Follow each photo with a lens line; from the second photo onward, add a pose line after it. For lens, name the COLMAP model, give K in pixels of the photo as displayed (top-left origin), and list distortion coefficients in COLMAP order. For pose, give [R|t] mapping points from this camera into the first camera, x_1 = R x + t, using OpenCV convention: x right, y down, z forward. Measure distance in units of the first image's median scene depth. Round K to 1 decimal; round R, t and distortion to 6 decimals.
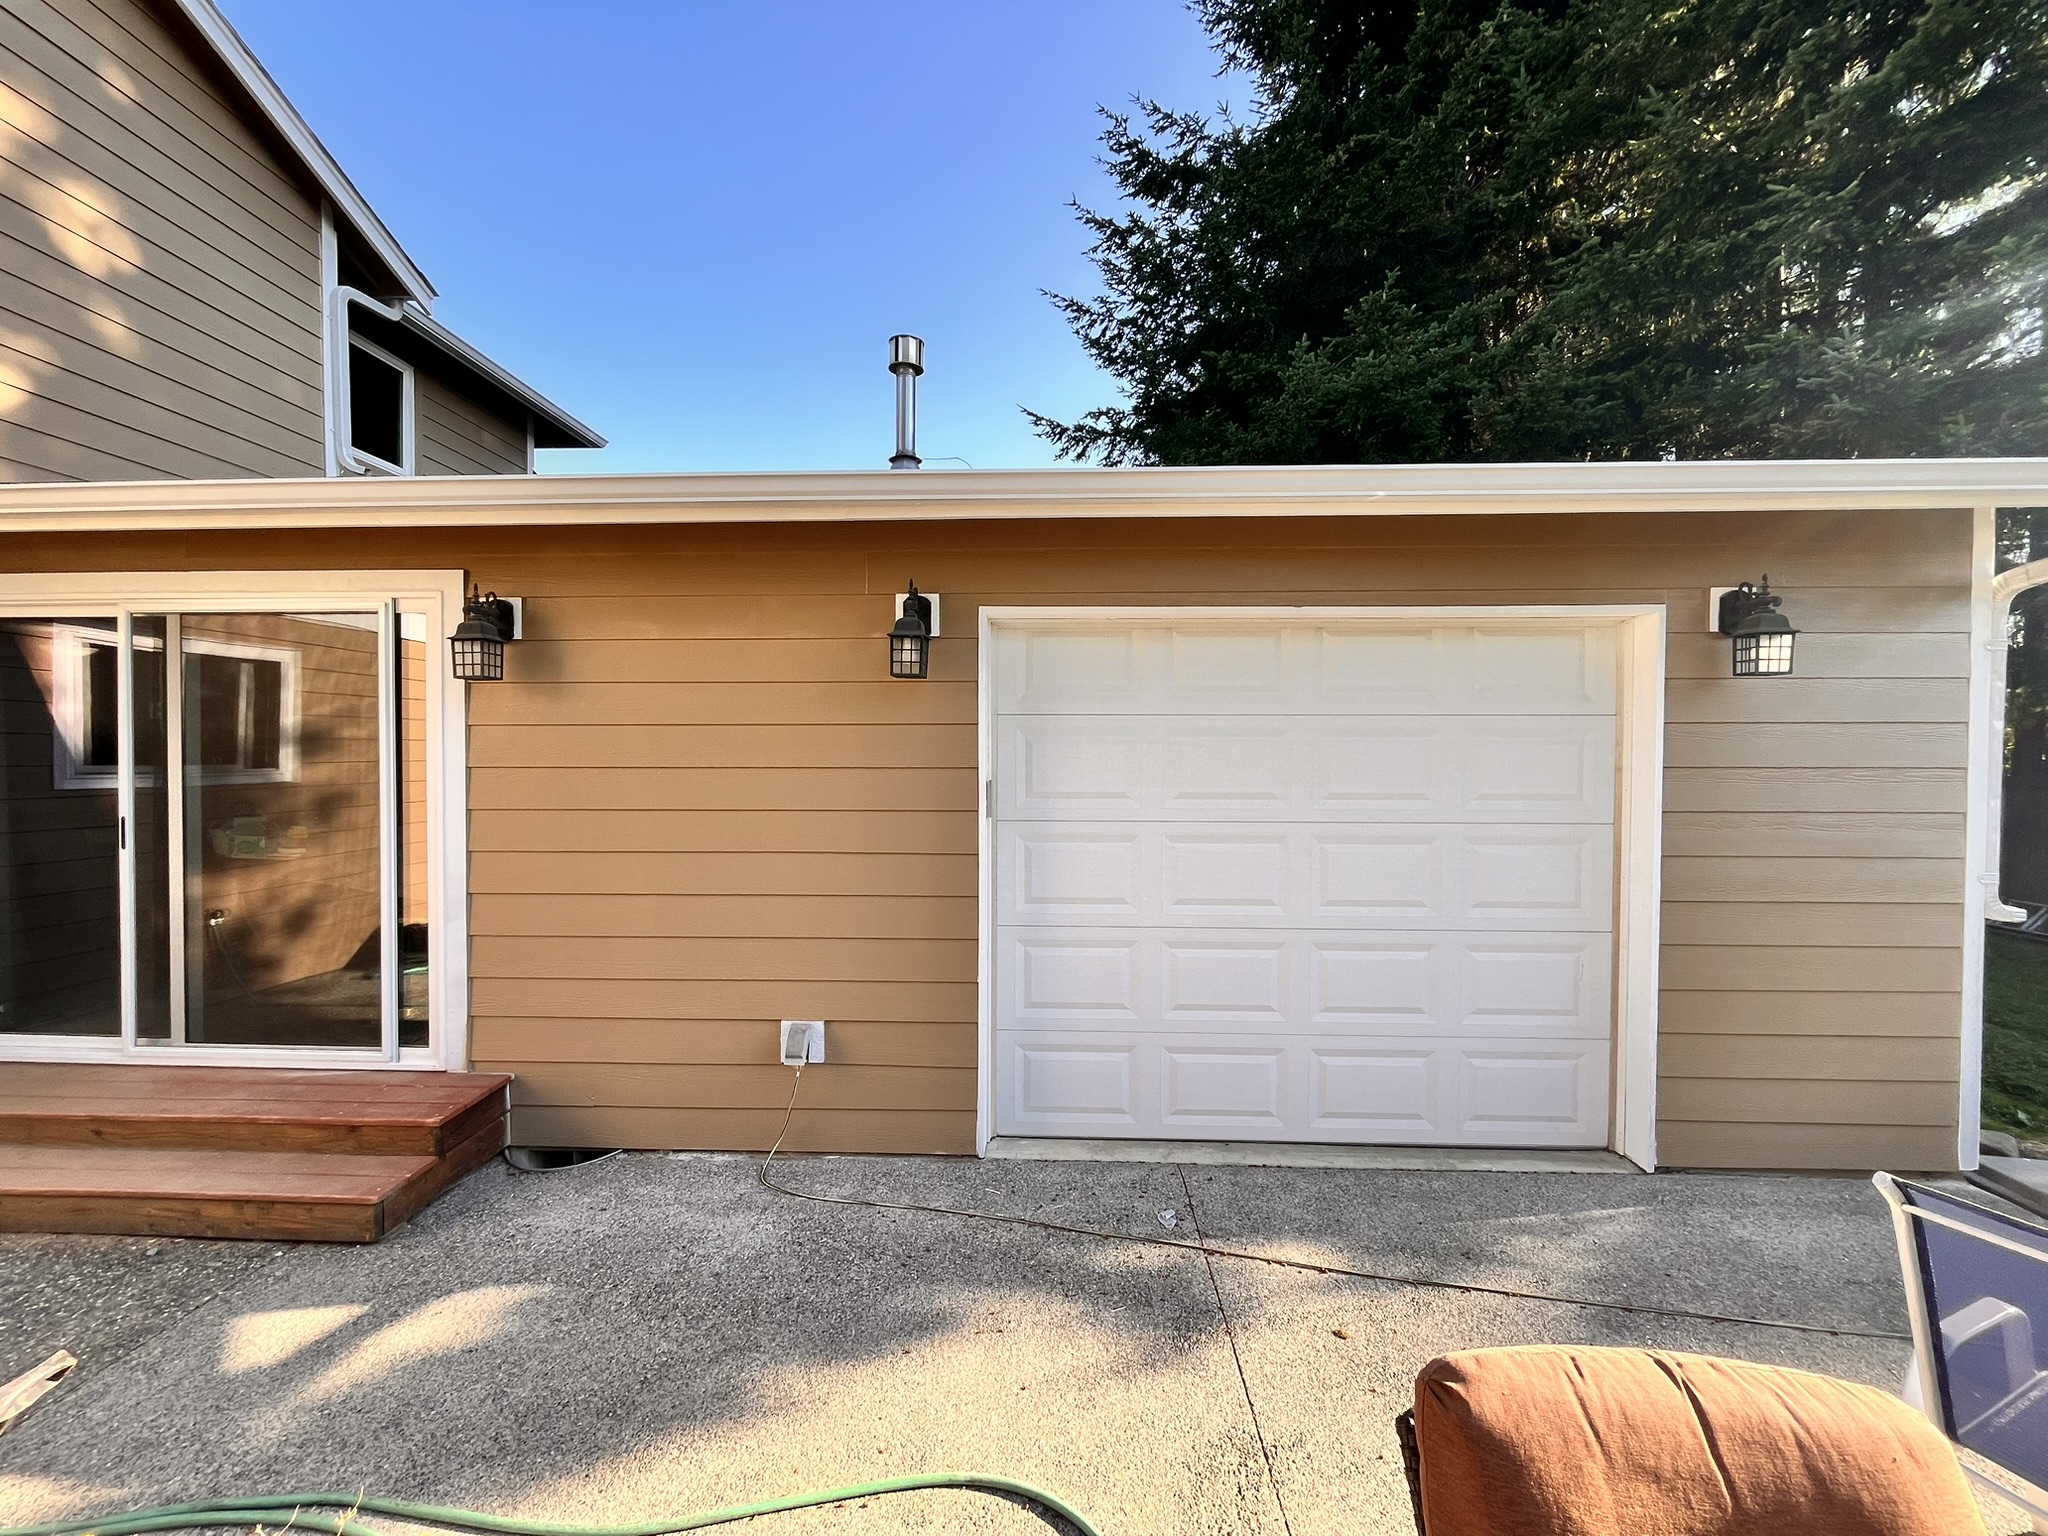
lens RADIAL K [[829.0, 0, 1024.0], [0, 829.0, 768.0], [0, 0, 1]] dist [-0.002955, -0.000229]
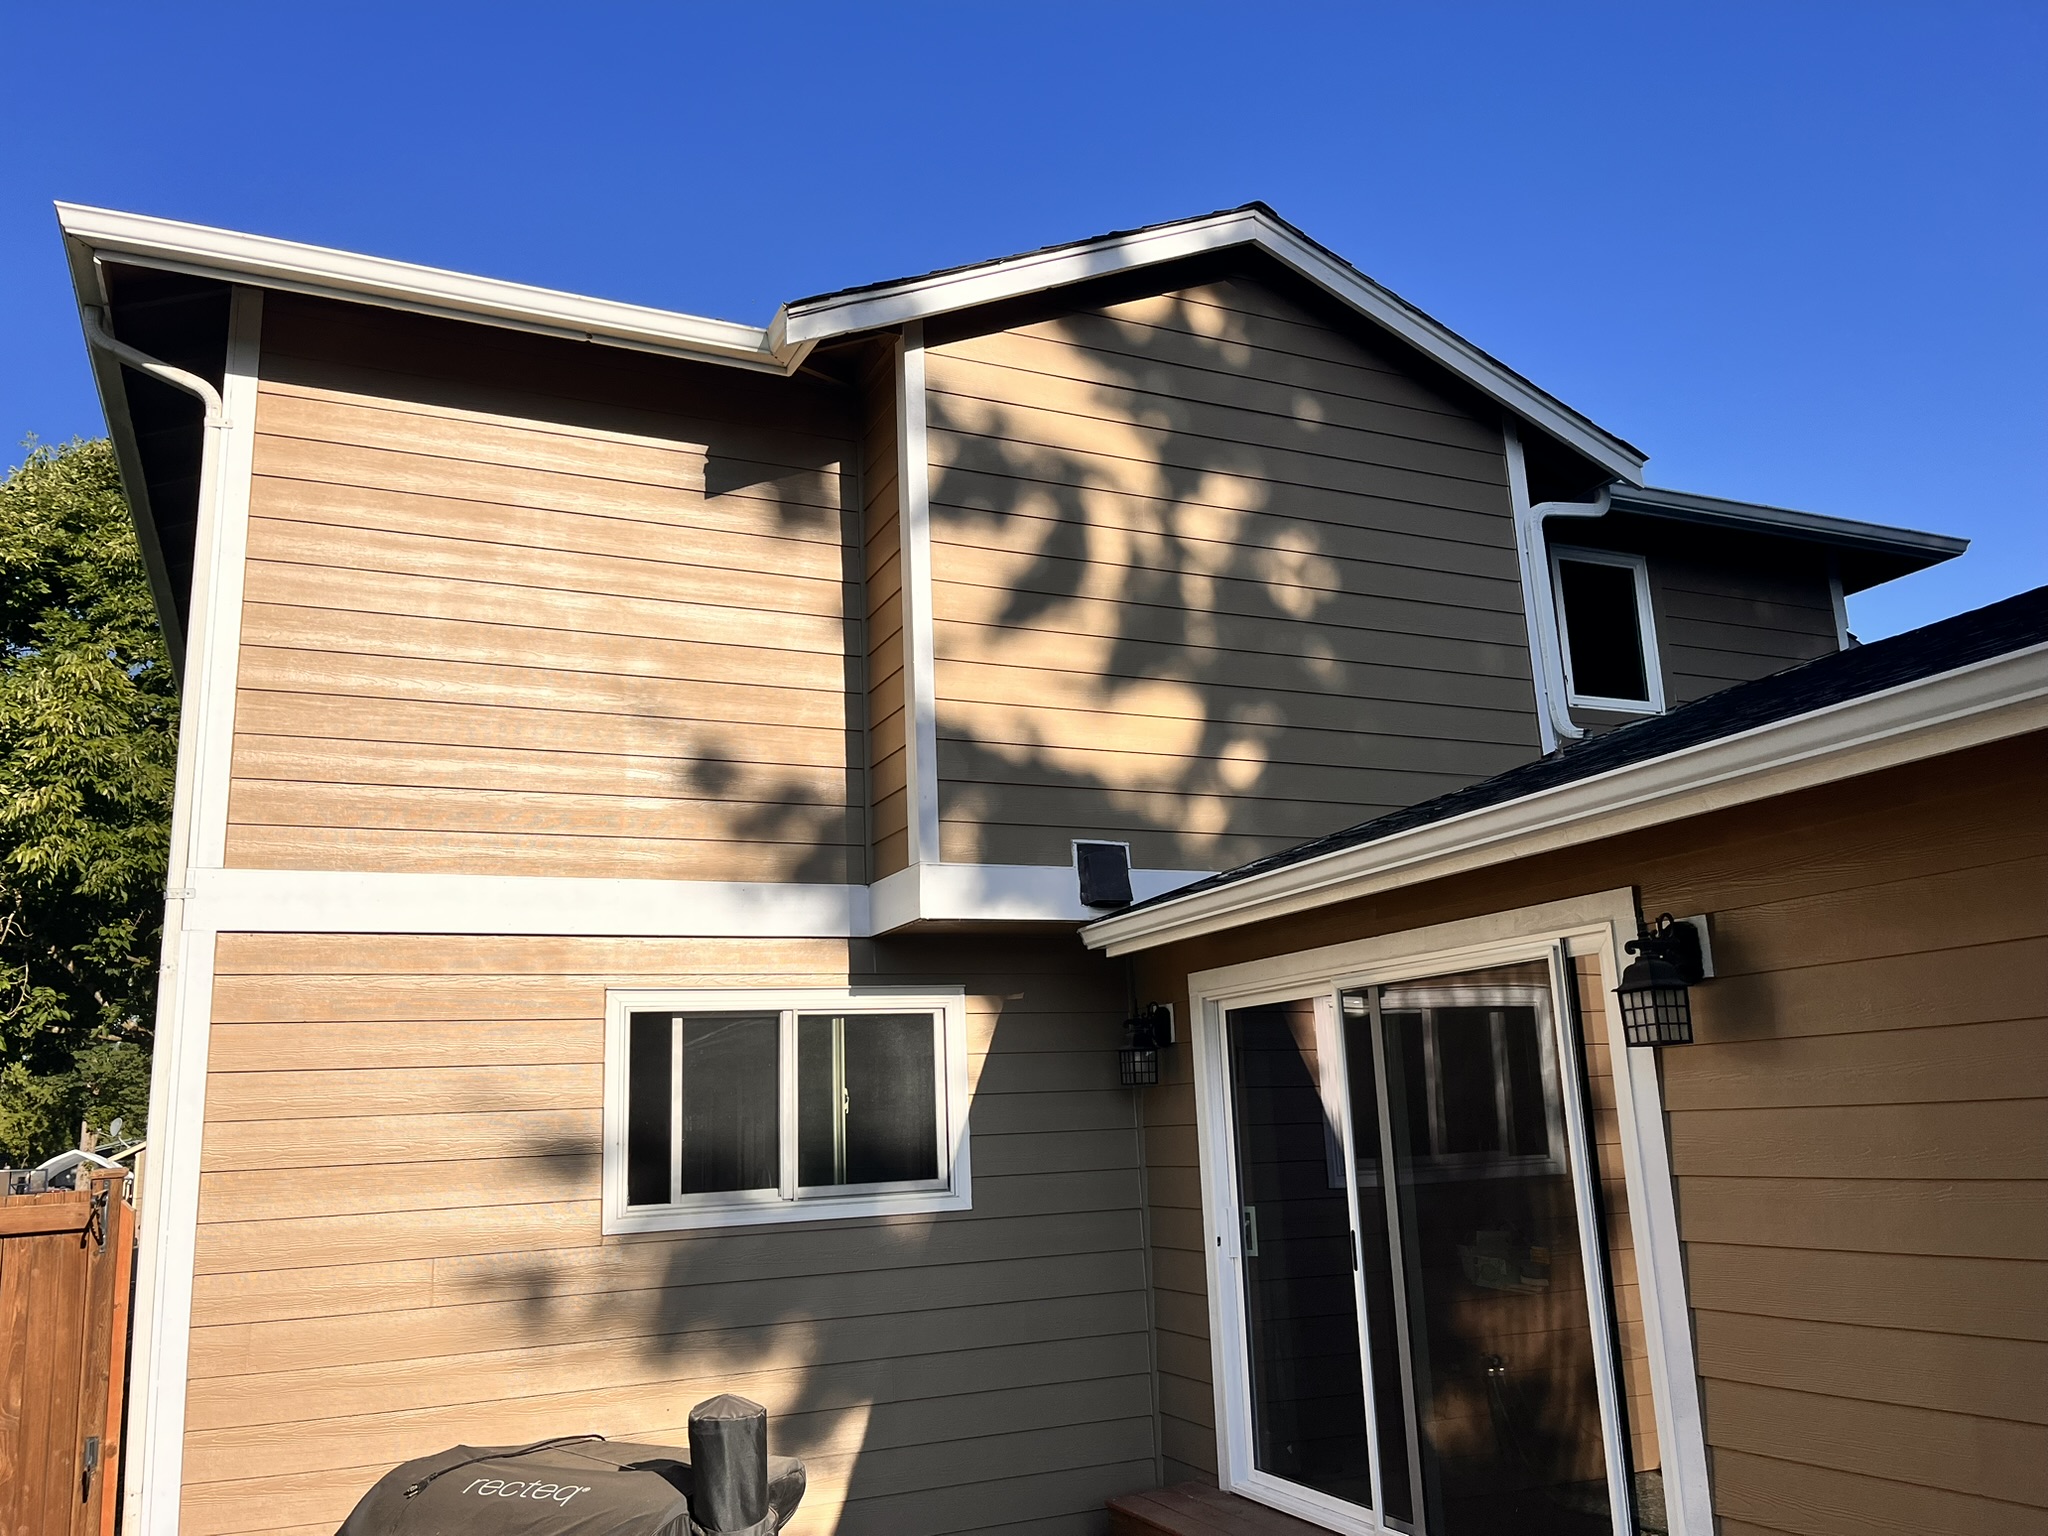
lens RADIAL K [[1565.6, 0, 1024.0], [0, 1565.6, 768.0], [0, 0, 1]] dist [-0.072563, 0.001593]
pose [[0.453428, -0.207600, -0.866779, 0.211054], [0.002130, 0.972746, -0.231865, -0.033022], [0.891290, 0.103288, 0.441512, -0.029617]]
